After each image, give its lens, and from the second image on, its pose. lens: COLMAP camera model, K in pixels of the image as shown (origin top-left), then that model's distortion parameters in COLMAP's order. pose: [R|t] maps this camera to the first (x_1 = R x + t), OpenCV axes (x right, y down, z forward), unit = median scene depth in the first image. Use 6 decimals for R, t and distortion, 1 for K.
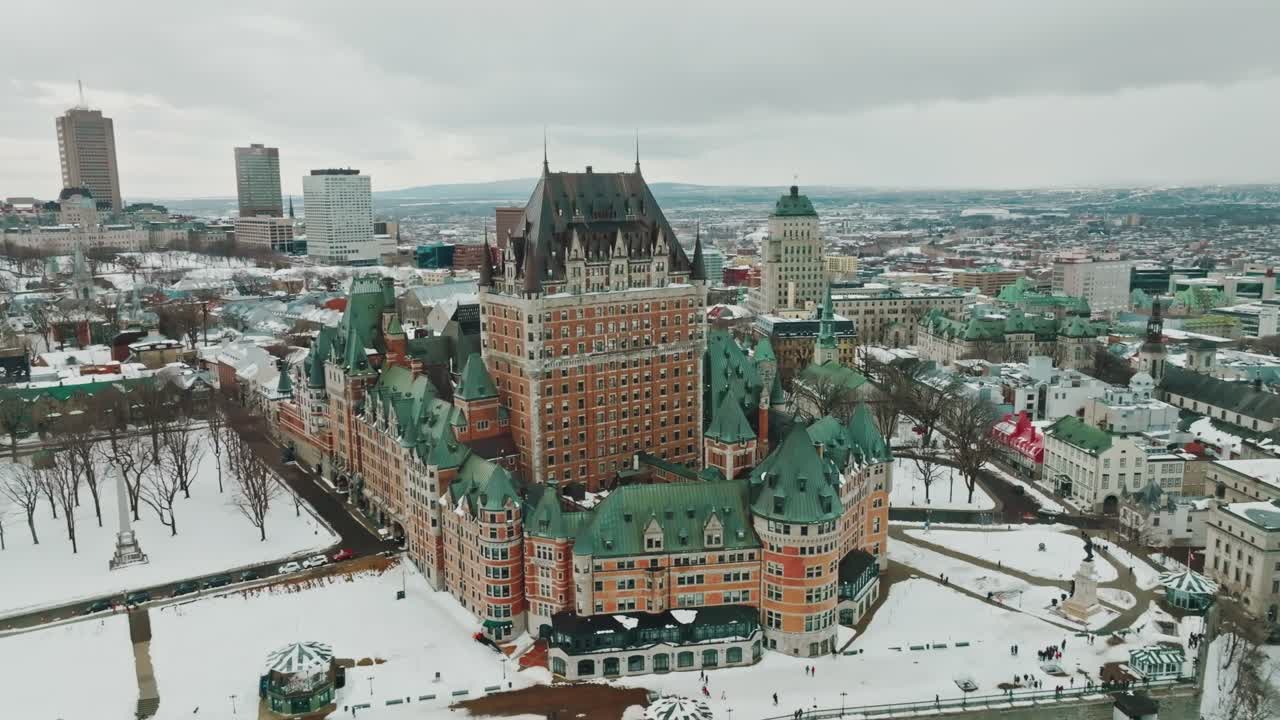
lens RADIAL K [[958.7, 0, 640.0], [0, 958.7, 360.0], [0, 0, 1]] dist [-0.003689, -0.000033]
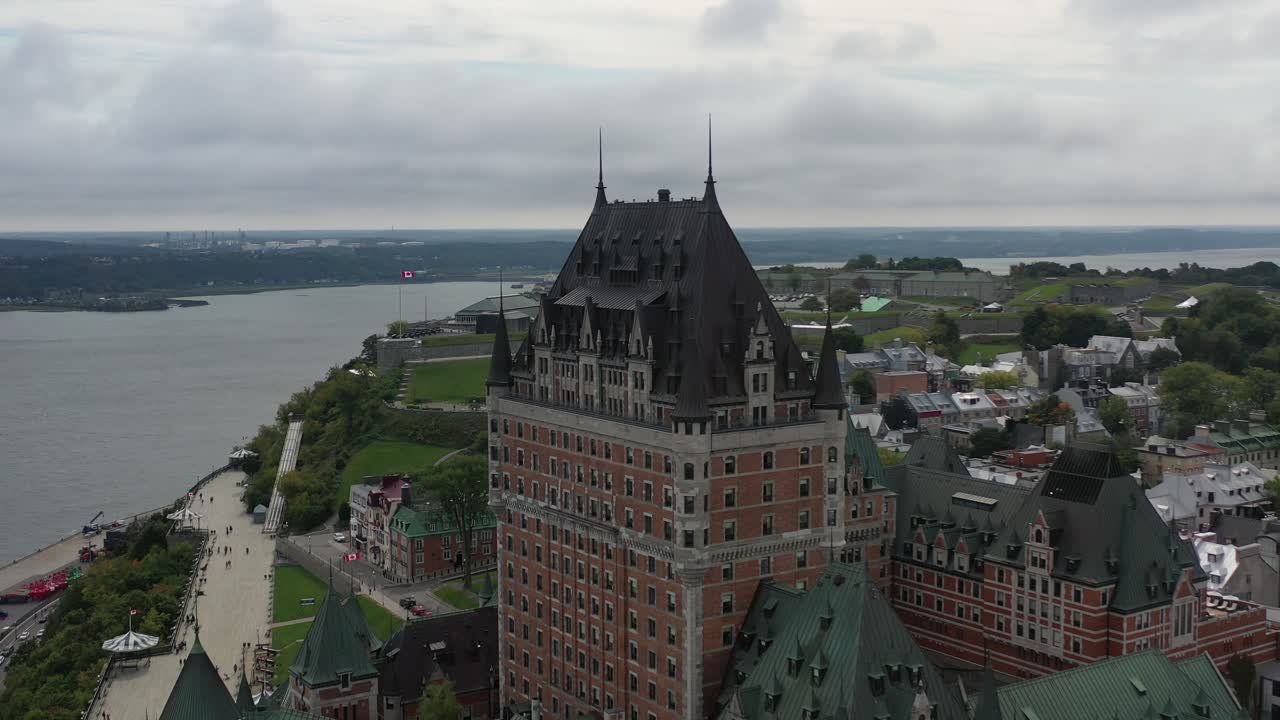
lens RADIAL K [[1446.0, 0, 640.0], [0, 1446.0, 360.0], [0, 0, 1]] dist [0.018332, -0.011204]
pose [[-0.025265, 0.105044, -0.994147, 0.796632], [-0.162298, 0.980840, 0.107762, -0.192770], [0.986418, 0.164070, -0.007733, 1.007887]]
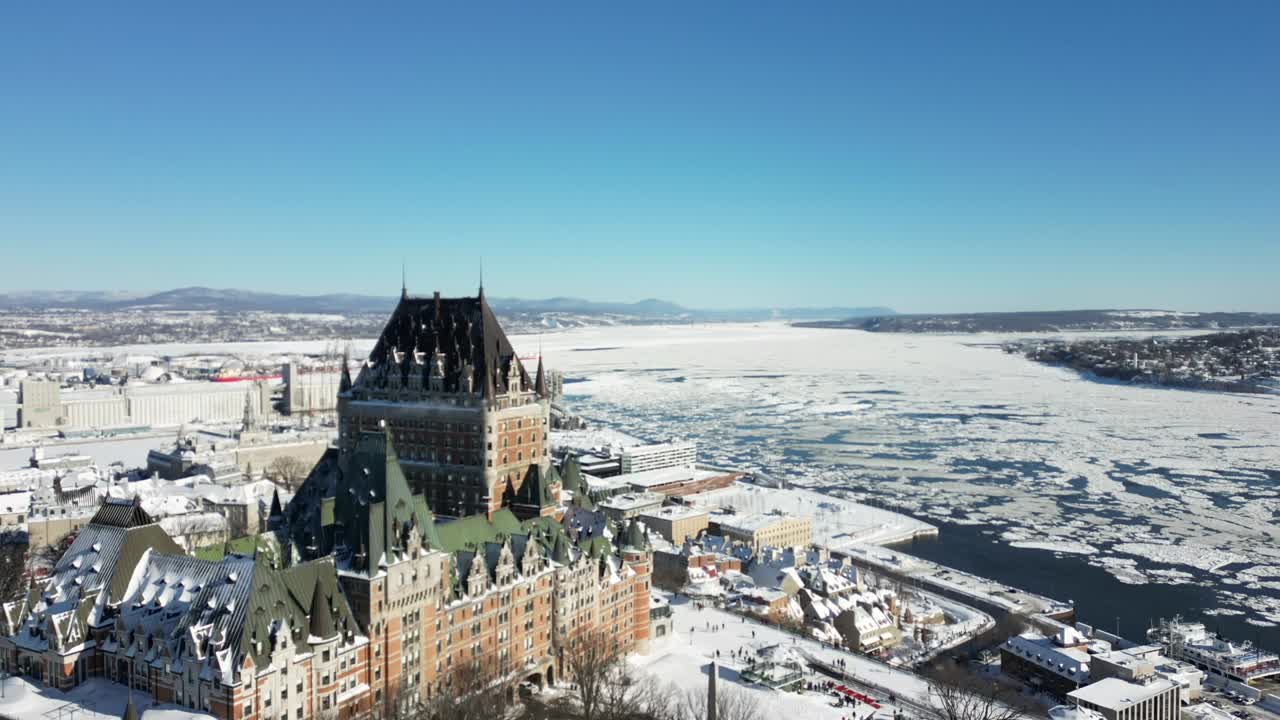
lens RADIAL K [[930.7, 0, 640.8], [0, 930.7, 373.4], [0, 0, 1]] dist [0.006284, 0.007417]
pose [[-0.405710, -0.042315, 0.913022, -1.105135], [0.155642, 0.981139, 0.114633, -0.195624], [-0.900652, 0.188613, -0.391472, 1.218250]]
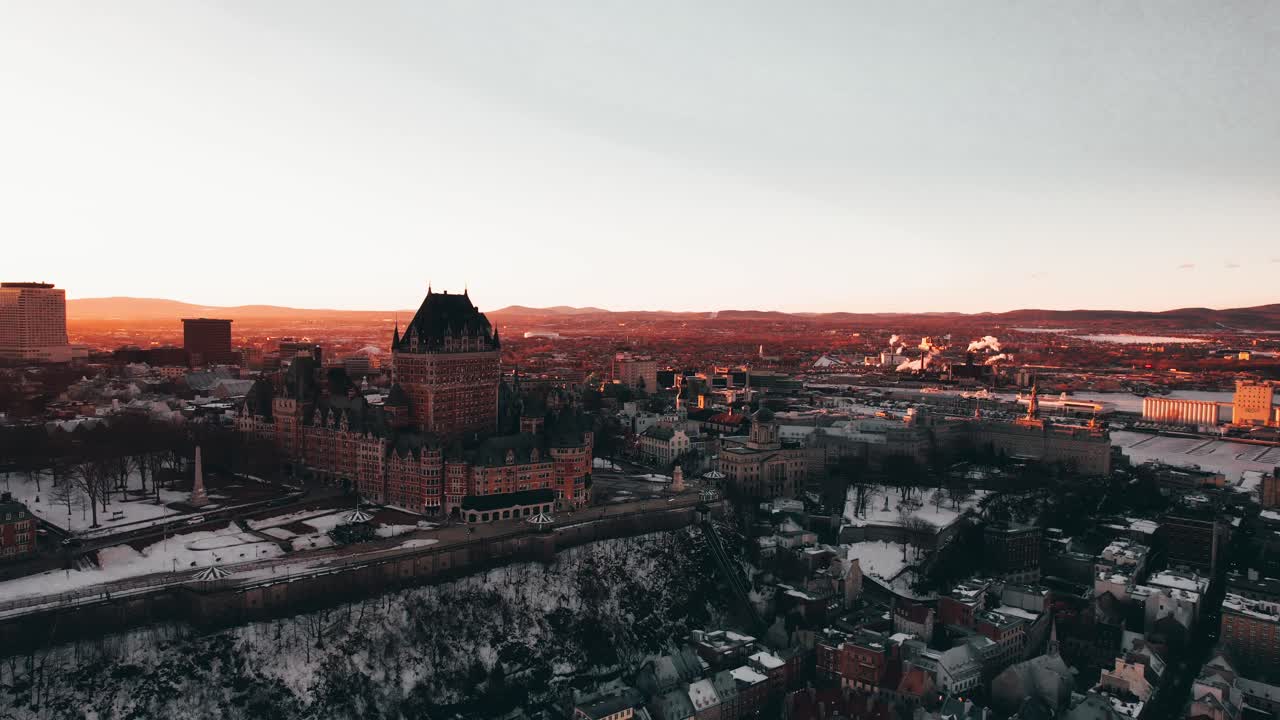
lens RADIAL K [[803.3, 0, 640.0], [0, 803.3, 360.0], [0, 0, 1]] dist [-0.060194, 0.000114]
pose [[0.890788, 0.003142, 0.454408, -0.448500], [0.051701, 0.992782, -0.108216, 0.141889], [-0.451468, 0.119891, 0.884196, -0.638269]]
